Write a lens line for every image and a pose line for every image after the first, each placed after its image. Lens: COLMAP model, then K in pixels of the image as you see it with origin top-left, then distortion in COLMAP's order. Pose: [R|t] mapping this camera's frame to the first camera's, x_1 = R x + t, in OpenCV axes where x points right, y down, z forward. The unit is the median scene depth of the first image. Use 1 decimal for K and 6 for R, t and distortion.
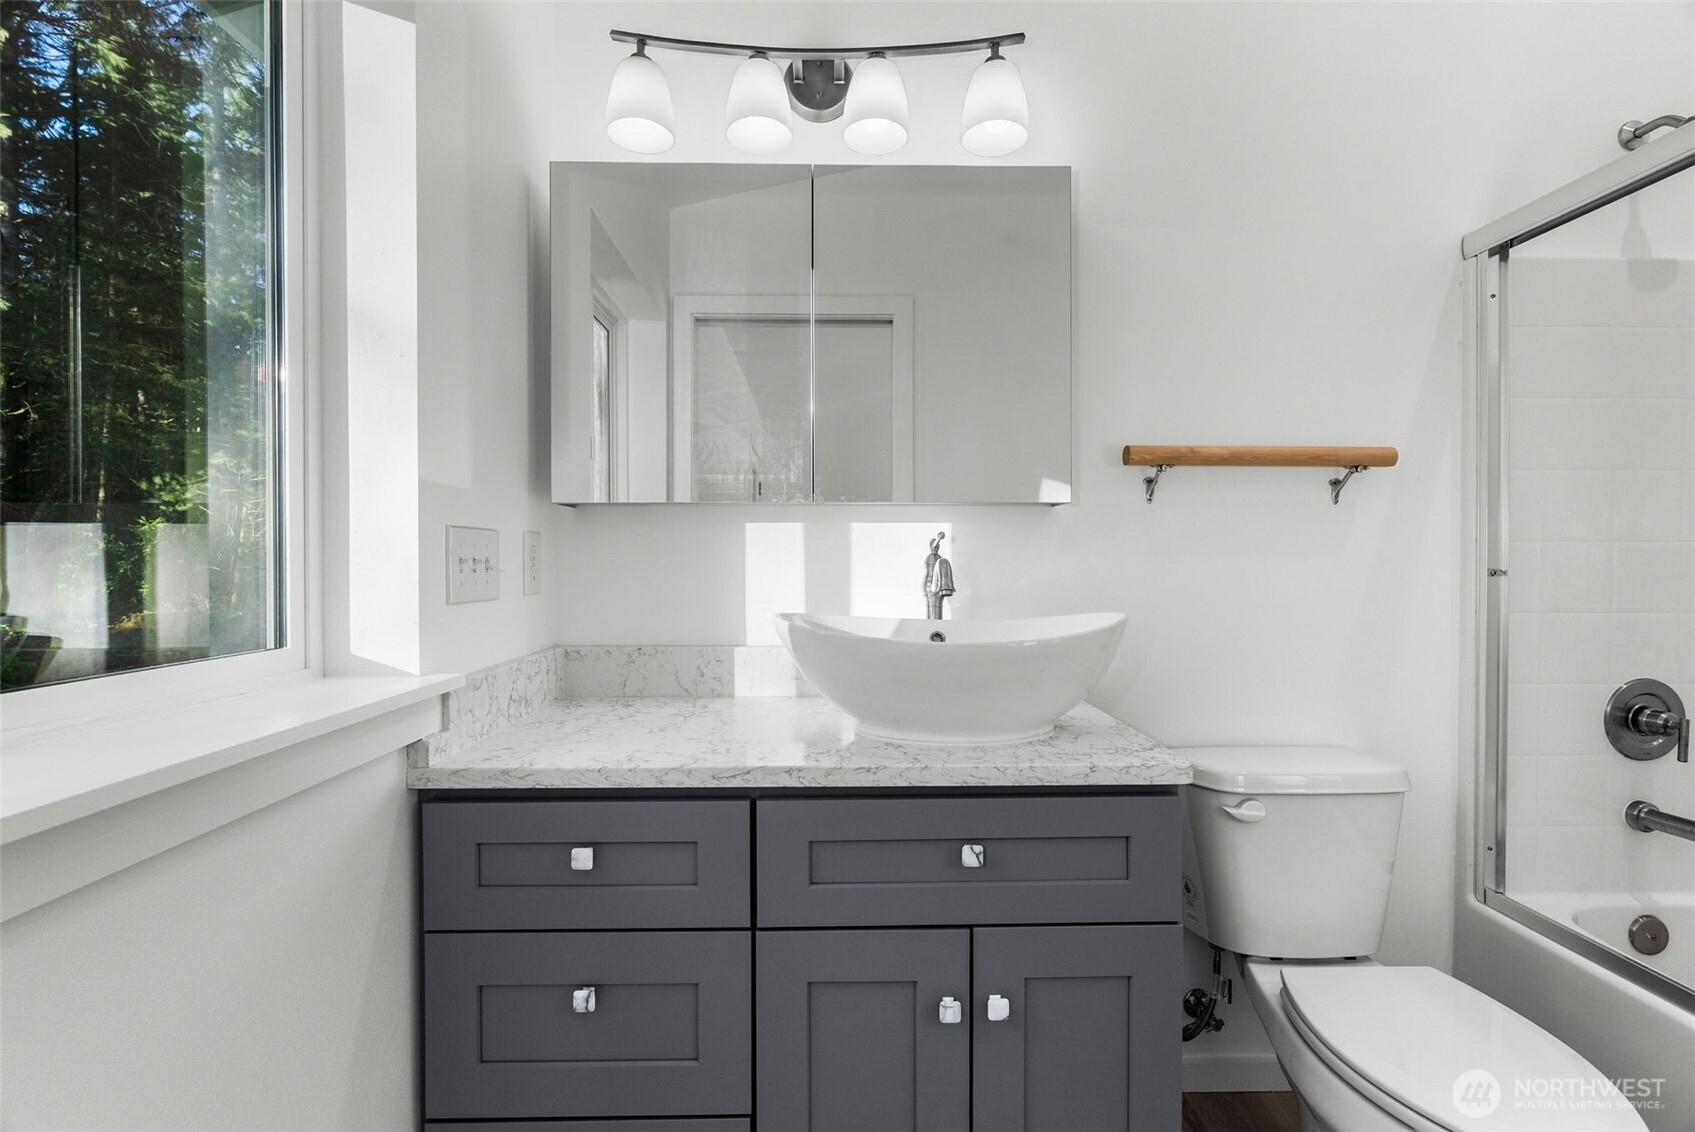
lens RADIAL K [[778.3, 0, 843.4], [0, 778.3, 563.8], [0, 0, 1]] dist [-0.000903, 0.000401]
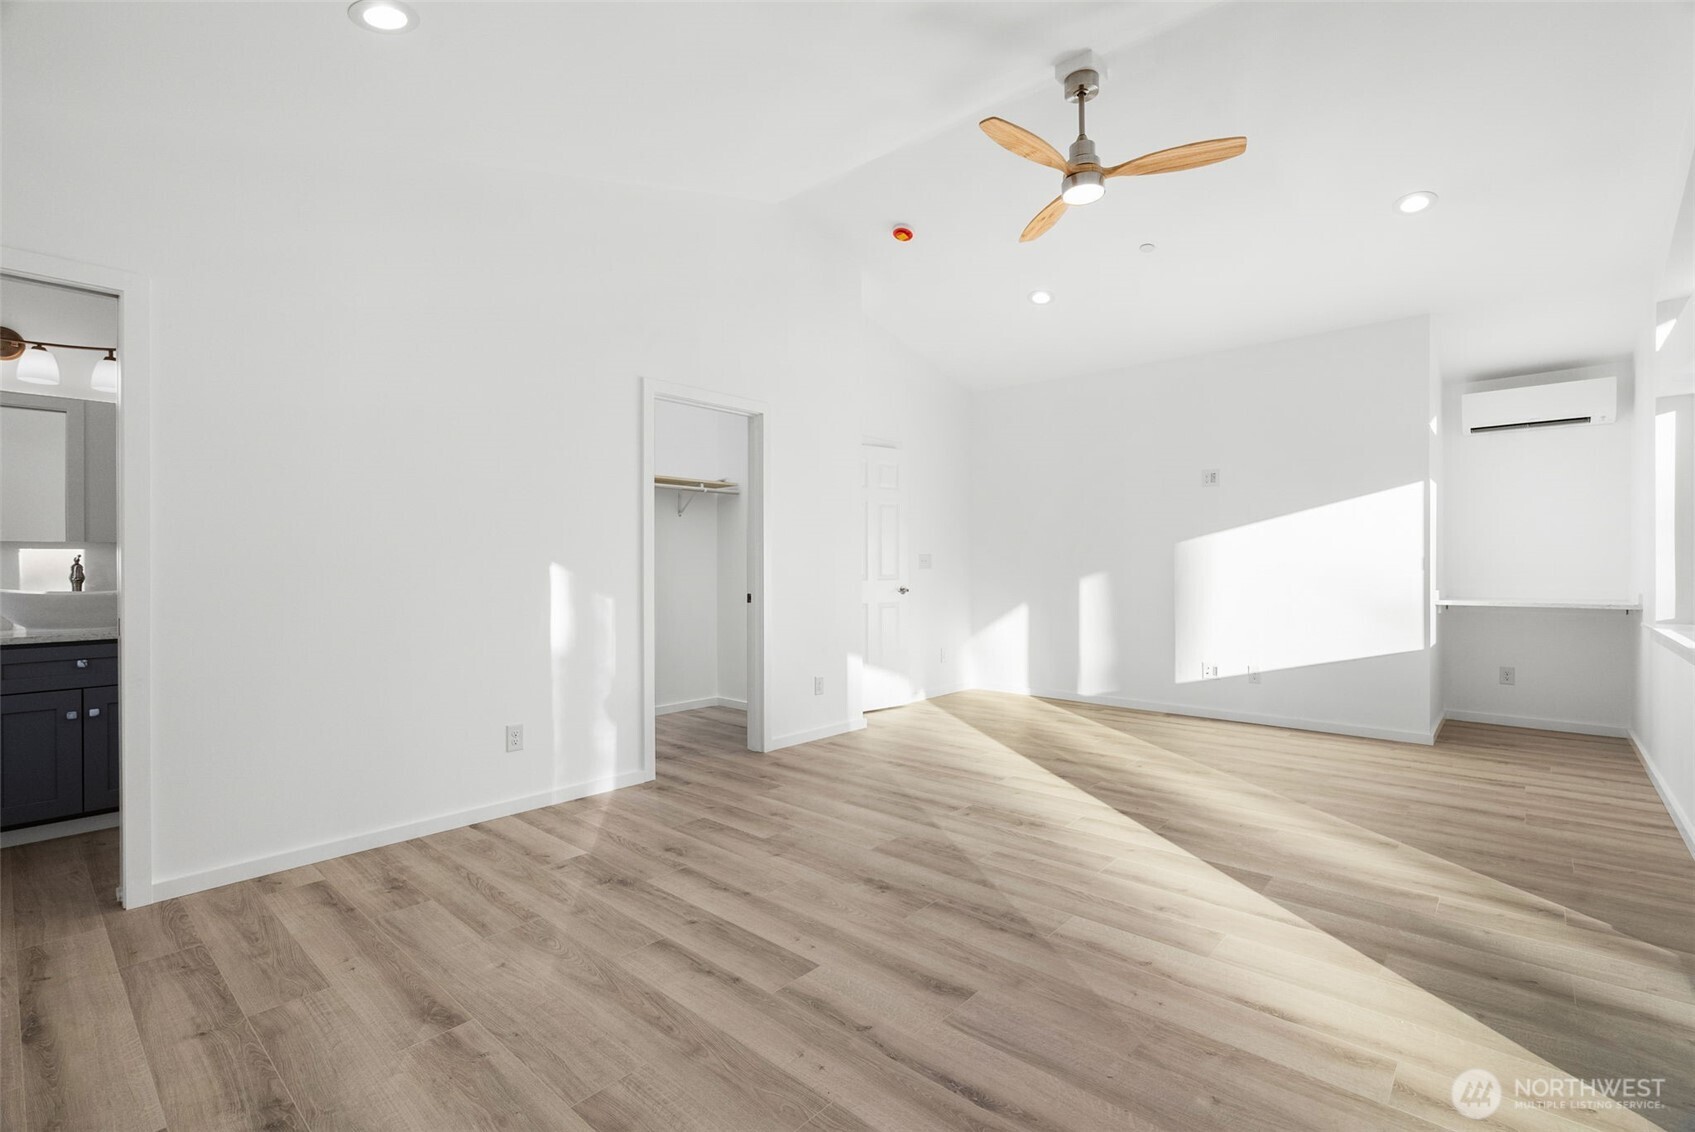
lens RADIAL K [[778.3, 0, 844.7], [0, 778.3, 569.4], [0, 0, 1]] dist [-0.000903, 0.000401]
pose [[0.698490, -0.008967, 0.715564, 0.060030], [0.010524, 0.999942, 0.002257, 0.026622], [-0.715543, 0.005954, 0.698544, -2.540357]]
